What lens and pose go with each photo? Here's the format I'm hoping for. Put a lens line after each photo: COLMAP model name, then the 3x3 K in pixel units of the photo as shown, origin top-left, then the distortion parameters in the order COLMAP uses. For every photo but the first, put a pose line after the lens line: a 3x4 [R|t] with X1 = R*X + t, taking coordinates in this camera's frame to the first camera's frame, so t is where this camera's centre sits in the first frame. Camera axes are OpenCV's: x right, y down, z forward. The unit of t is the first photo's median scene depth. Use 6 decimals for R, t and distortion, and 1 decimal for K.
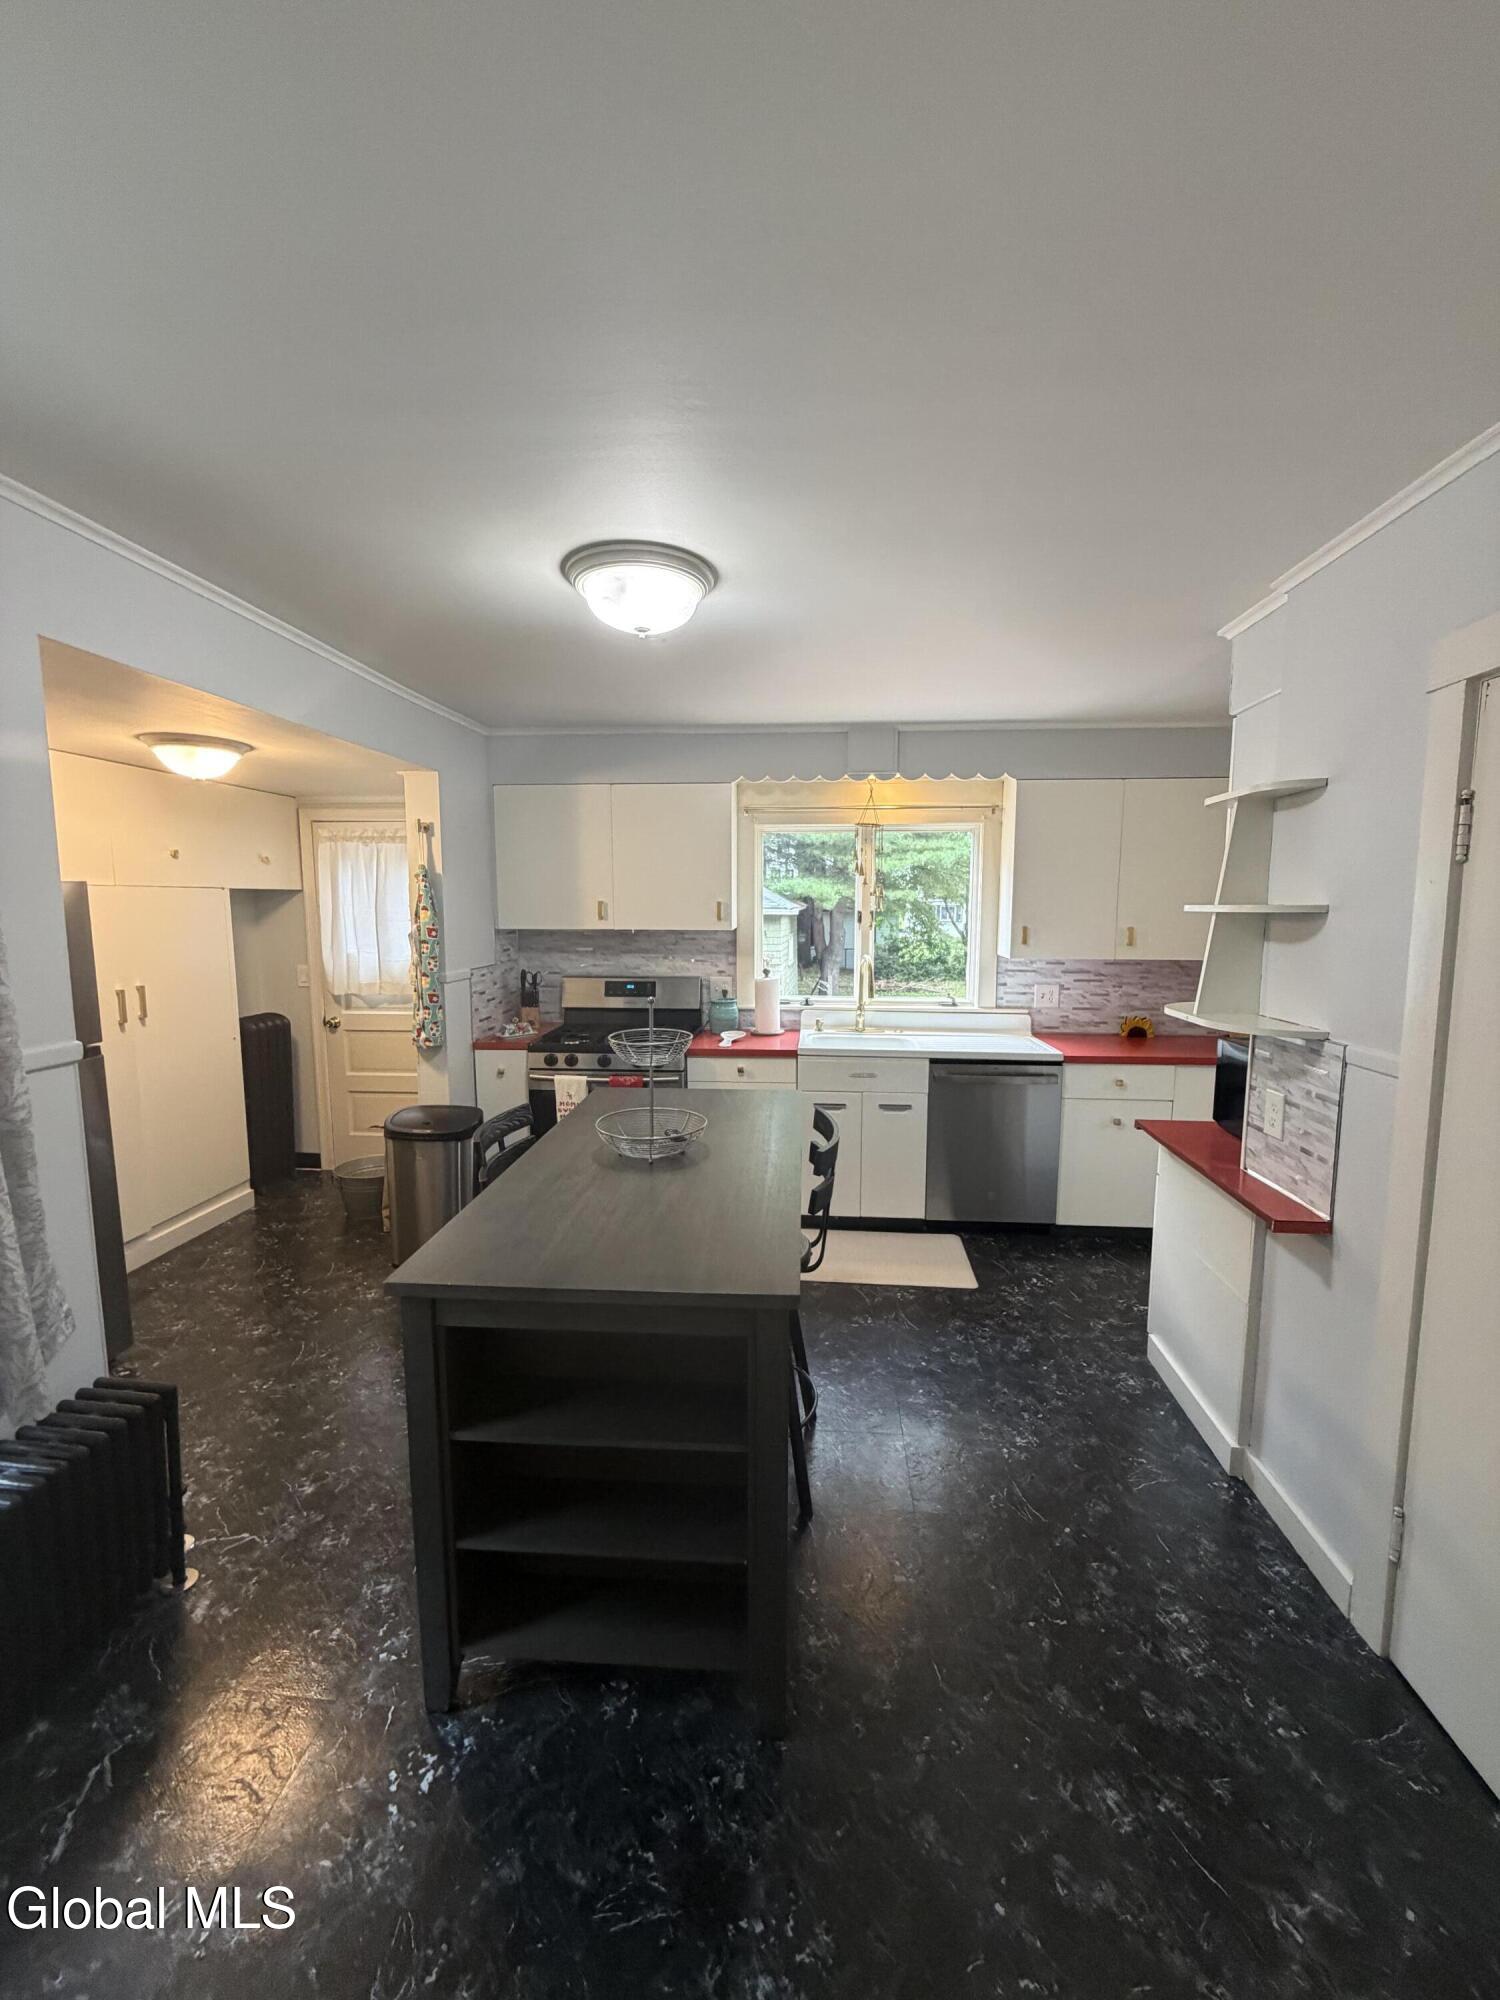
lens RADIAL K [[805.5, 0, 751.4], [0, 805.5, 993.5], [0, 0, 1]] dist [0.000940, 0.000698]
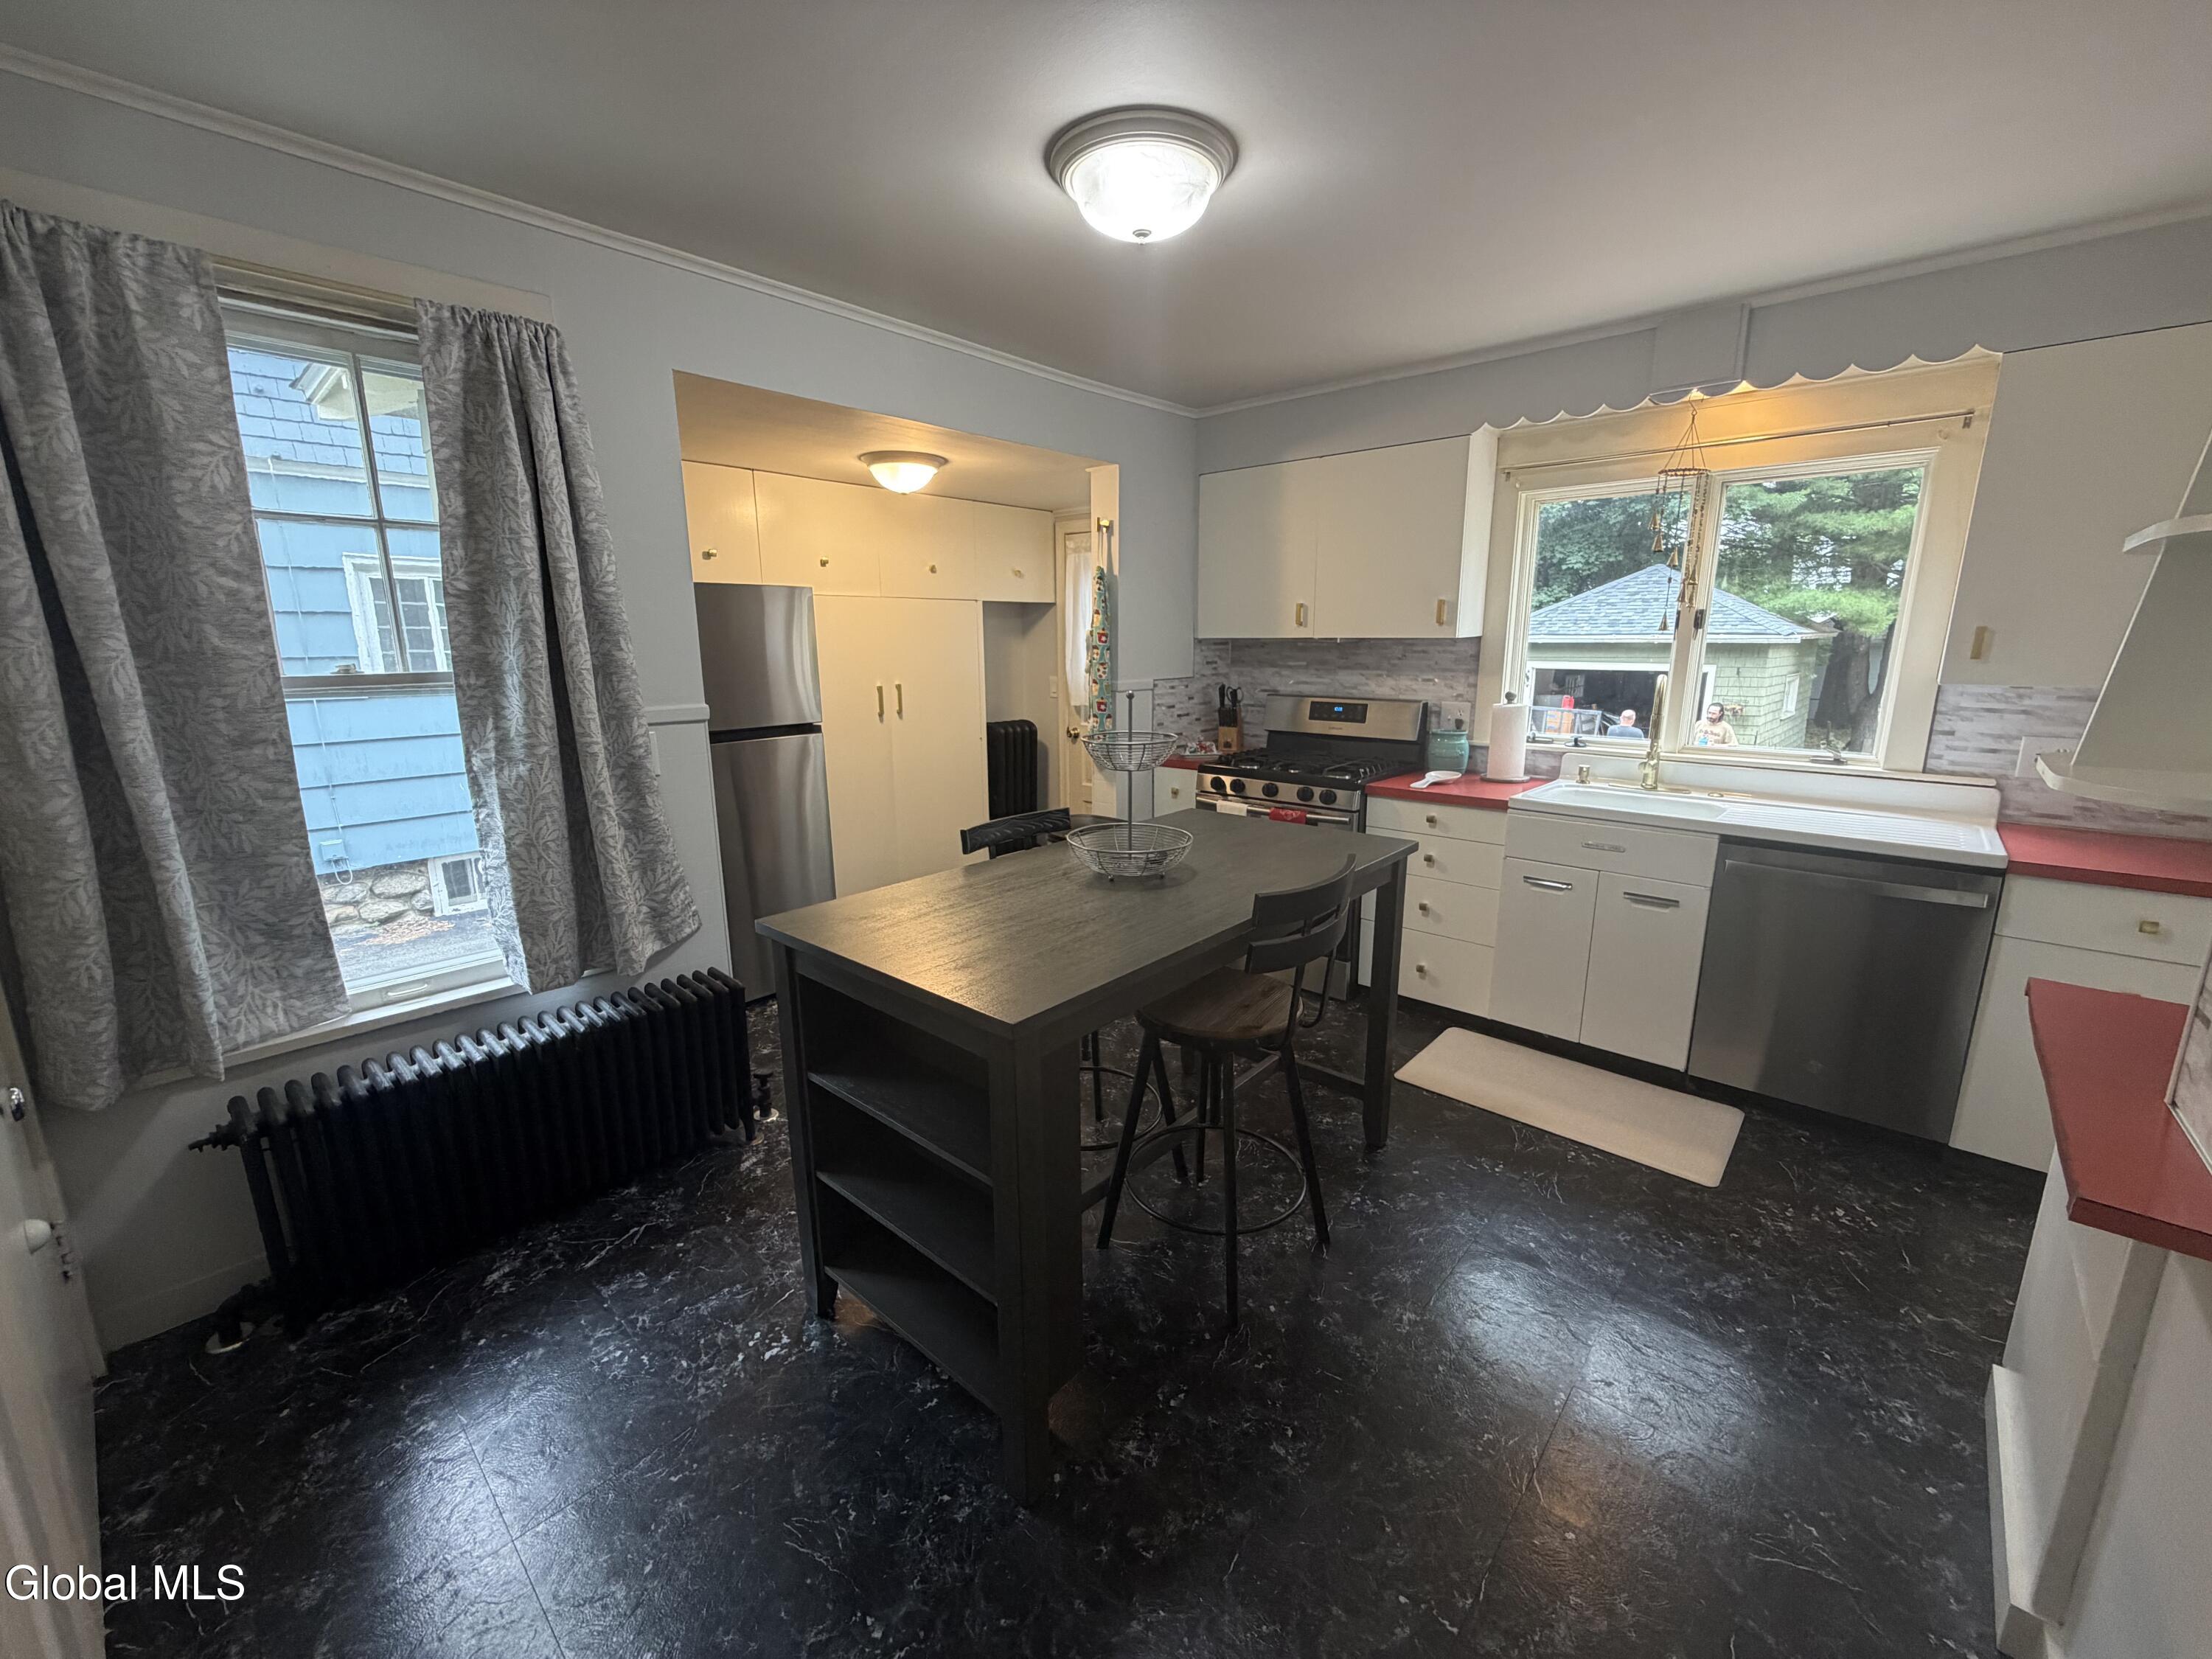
lens RADIAL K [[890.5, 0, 1106.0], [0, 890.5, 829.5], [0, 0, 1]] dist [0.001906, 0.000033]
pose [[0.789756, 0.124468, -0.600661, 0.249955], [-0.064784, 0.990646, 0.120101, 0.021672], [0.609991, -0.055938, 0.790431, 0.128482]]
